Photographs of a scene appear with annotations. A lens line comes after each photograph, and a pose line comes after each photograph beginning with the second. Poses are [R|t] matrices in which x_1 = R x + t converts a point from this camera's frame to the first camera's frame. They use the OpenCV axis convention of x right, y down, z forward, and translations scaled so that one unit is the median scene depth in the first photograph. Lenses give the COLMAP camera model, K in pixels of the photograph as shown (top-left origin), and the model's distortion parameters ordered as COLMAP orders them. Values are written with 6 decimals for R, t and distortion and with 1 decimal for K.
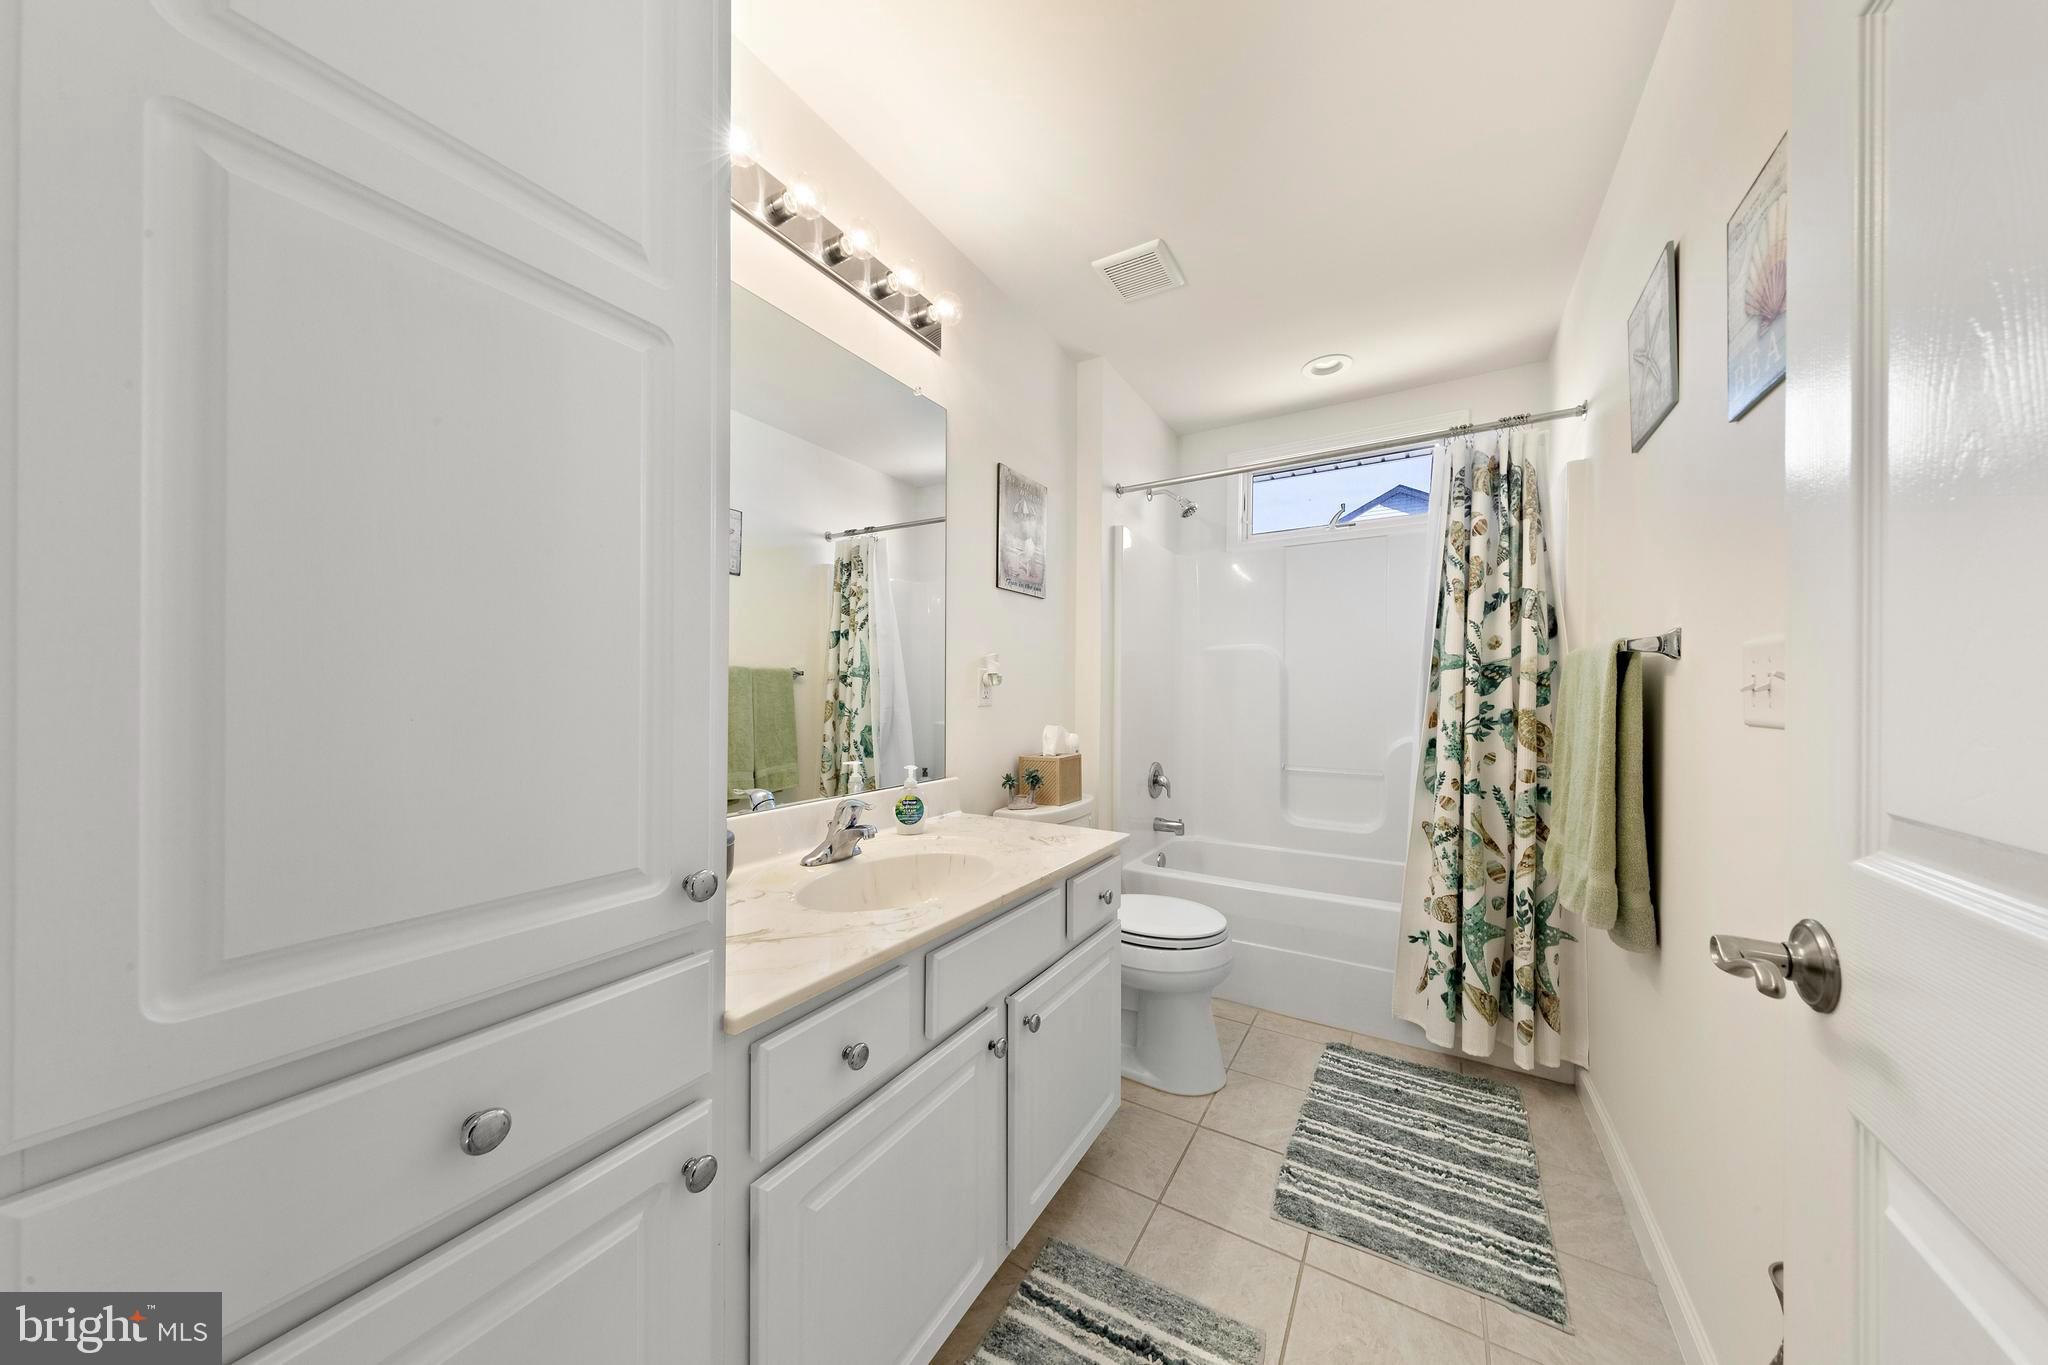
lens RADIAL K [[659.7, 0, 1036.4], [0, 659.7, 707.4], [0, 0, 1]] dist [0.006002, -0.000090]
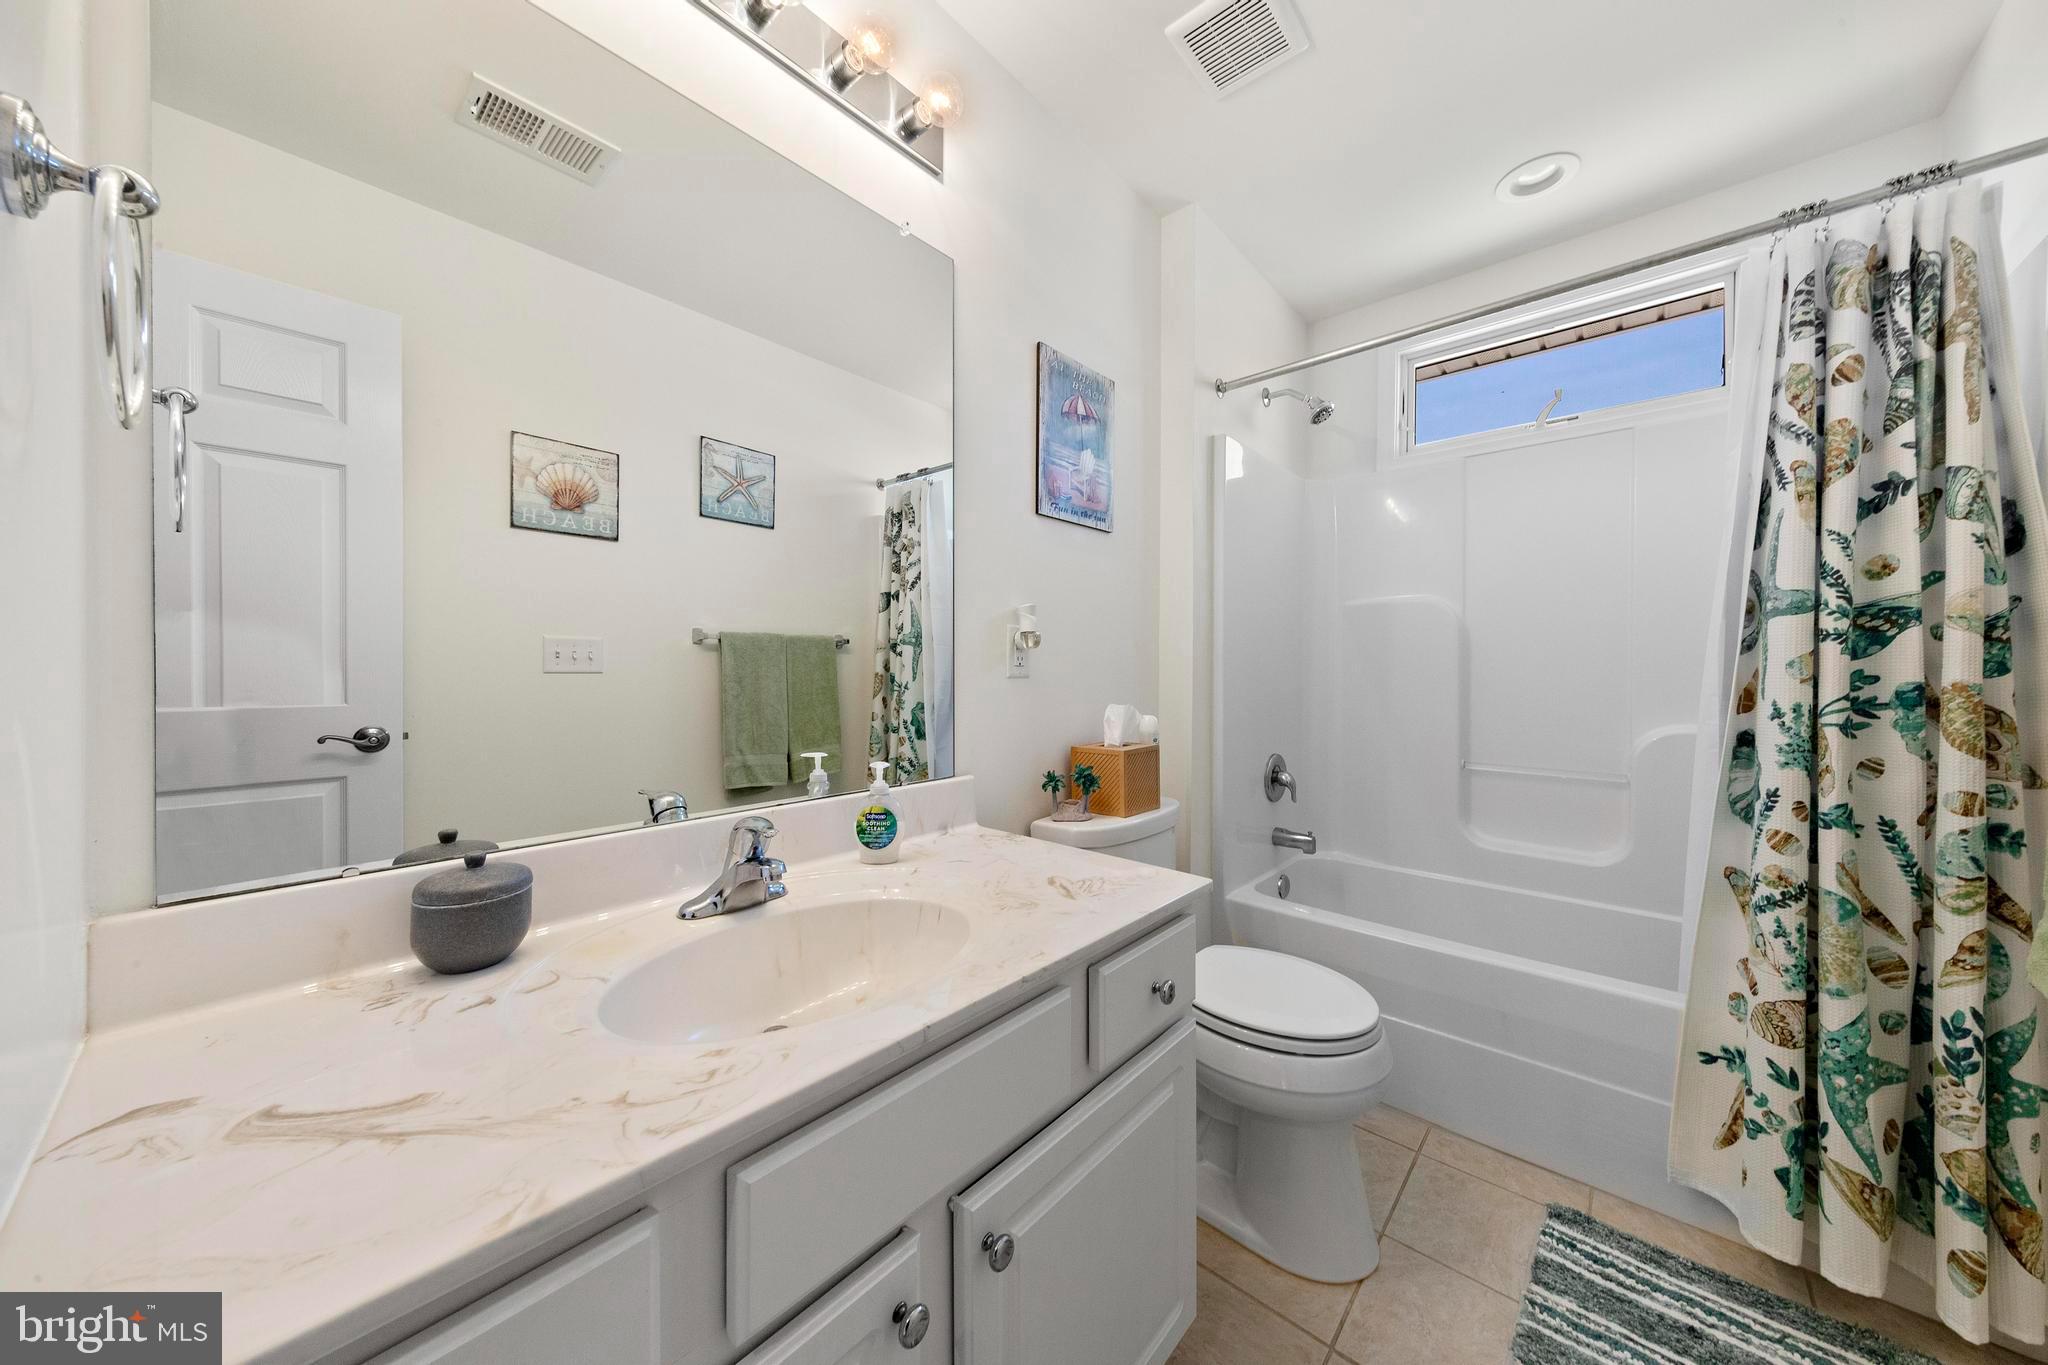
lens RADIAL K [[683.0, 0, 1027.3], [0, 683.0, 678.1], [0, 0, 1]] dist [0.004467, -0.000204]
pose [[0.981841, 0.000865, -0.189702, 0.076297], [-0.002510, 0.999961, -0.008434, 0.005445], [0.189688, 0.008757, 0.981805, 0.271398]]
